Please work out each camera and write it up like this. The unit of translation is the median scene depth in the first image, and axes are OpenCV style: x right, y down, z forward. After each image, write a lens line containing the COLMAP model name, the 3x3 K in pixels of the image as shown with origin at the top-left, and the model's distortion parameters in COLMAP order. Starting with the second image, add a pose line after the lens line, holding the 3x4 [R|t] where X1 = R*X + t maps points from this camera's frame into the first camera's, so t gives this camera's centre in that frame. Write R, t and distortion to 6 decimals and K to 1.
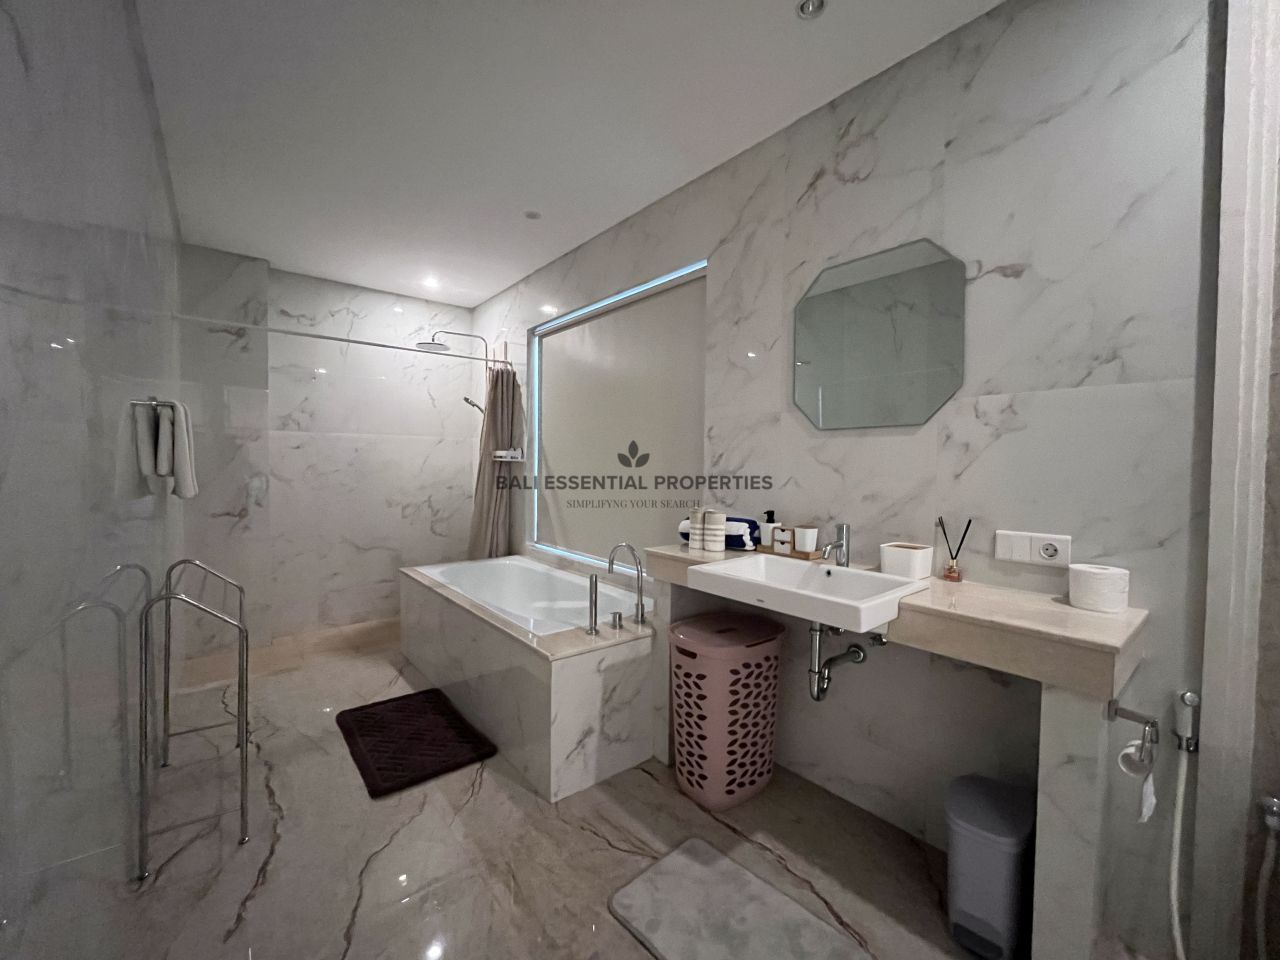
lens RADIAL K [[517.8, 0, 632.5], [0, 517.8, 480.4], [0, 0, 1]] dist [-0.003523, -0.000581]
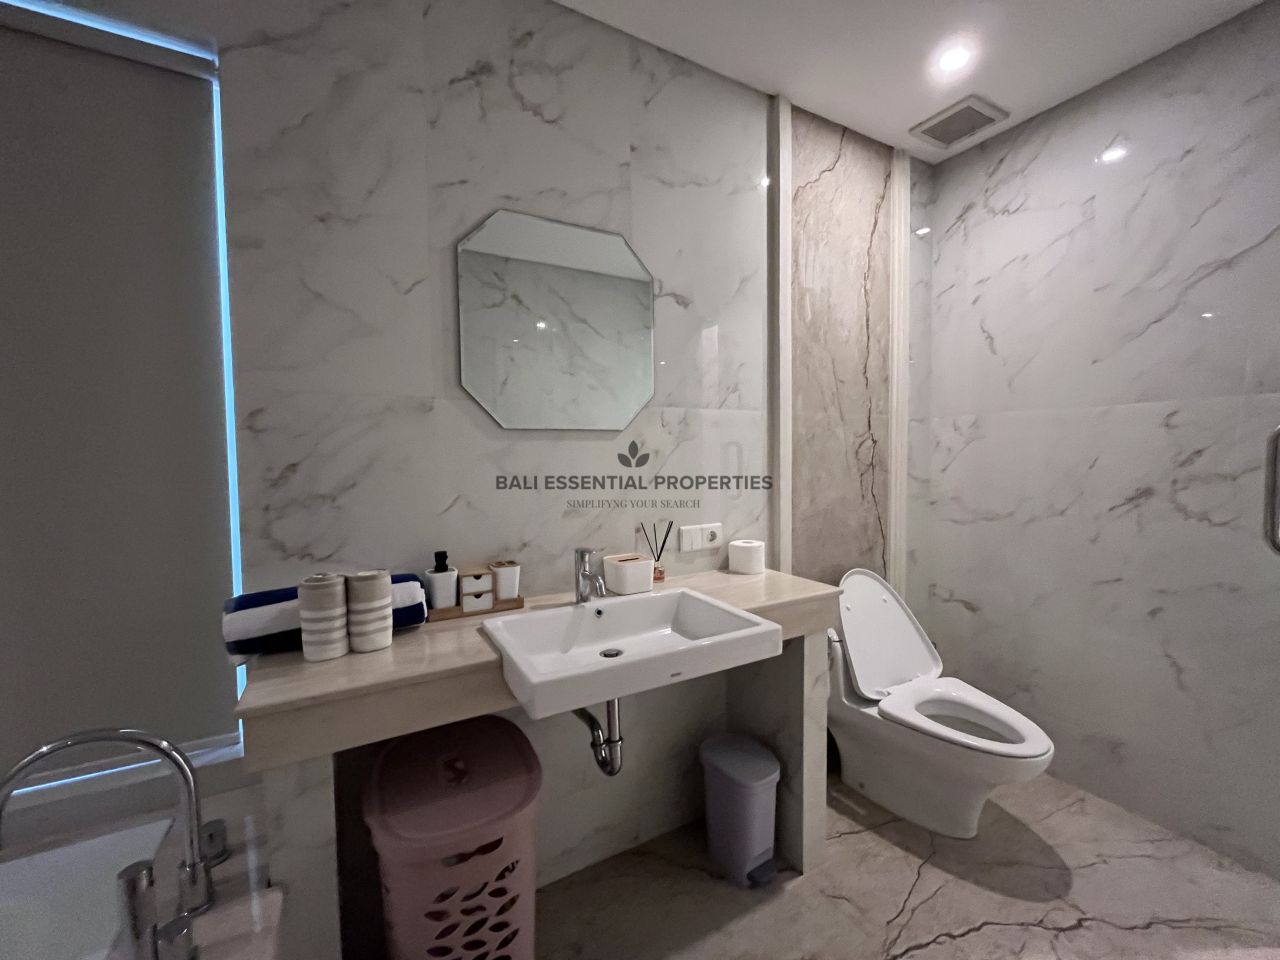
lens RADIAL K [[517.8, 0, 637.3], [0, 517.8, 479.3], [0, 0, 1]] dist [-0.003523, -0.000581]
pose [[0.175188, -0.059200, 0.982754, -0.184815], [0.046247, 0.997584, 0.051849, -0.031011], [-0.983448, 0.036366, 0.177502, 0.383639]]
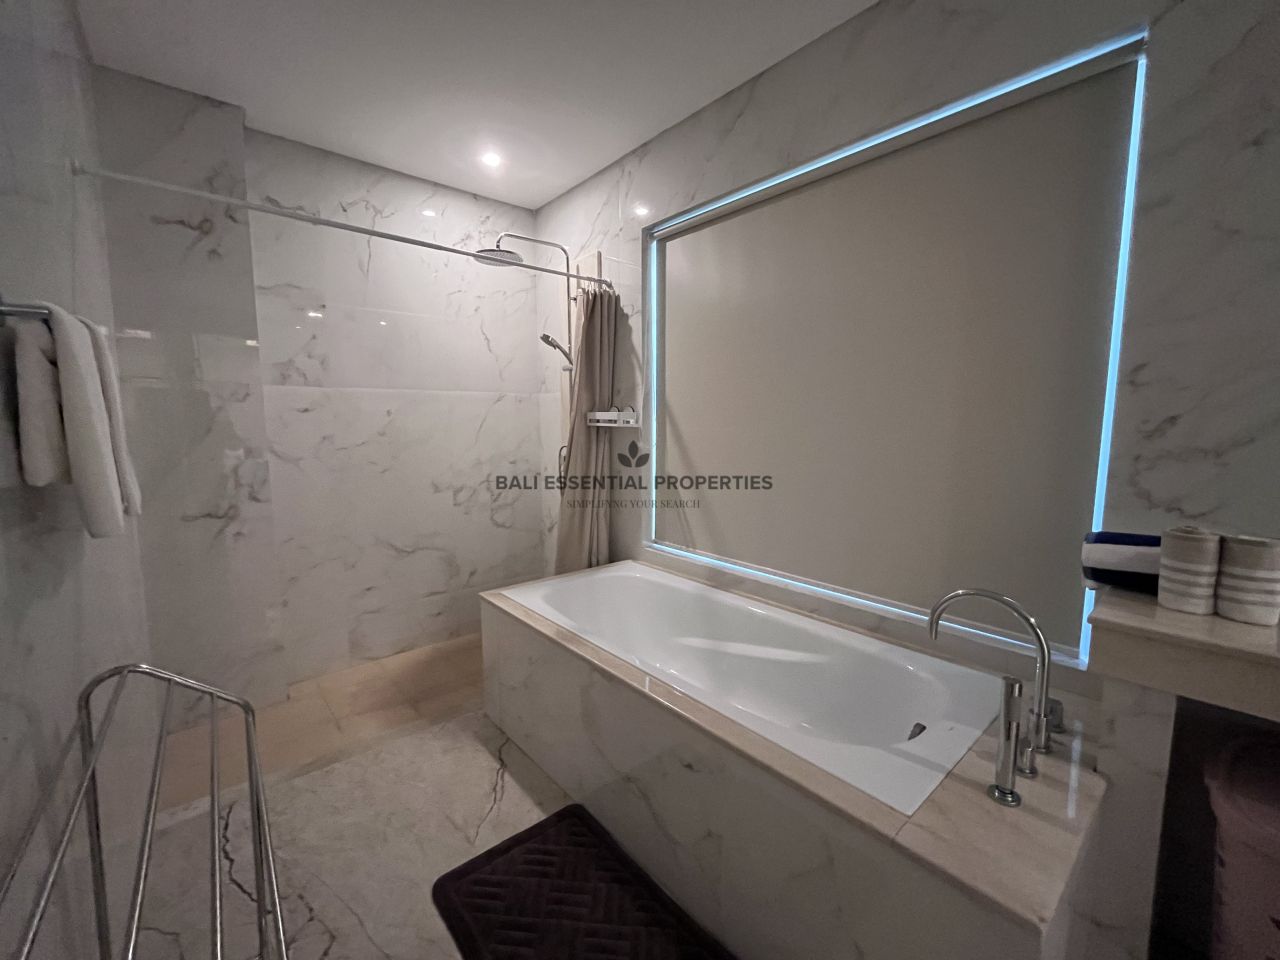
lens RADIAL K [[517.8, 0, 634.3], [0, 517.8, 479.9], [0, 0, 1]] dist [-0.003523, -0.000581]
pose [[0.999576, -0.015134, 0.024859, -0.255362], [0.013038, 0.996512, 0.082430, -0.025054], [-0.026019, -0.082071, 0.996287, 0.332350]]
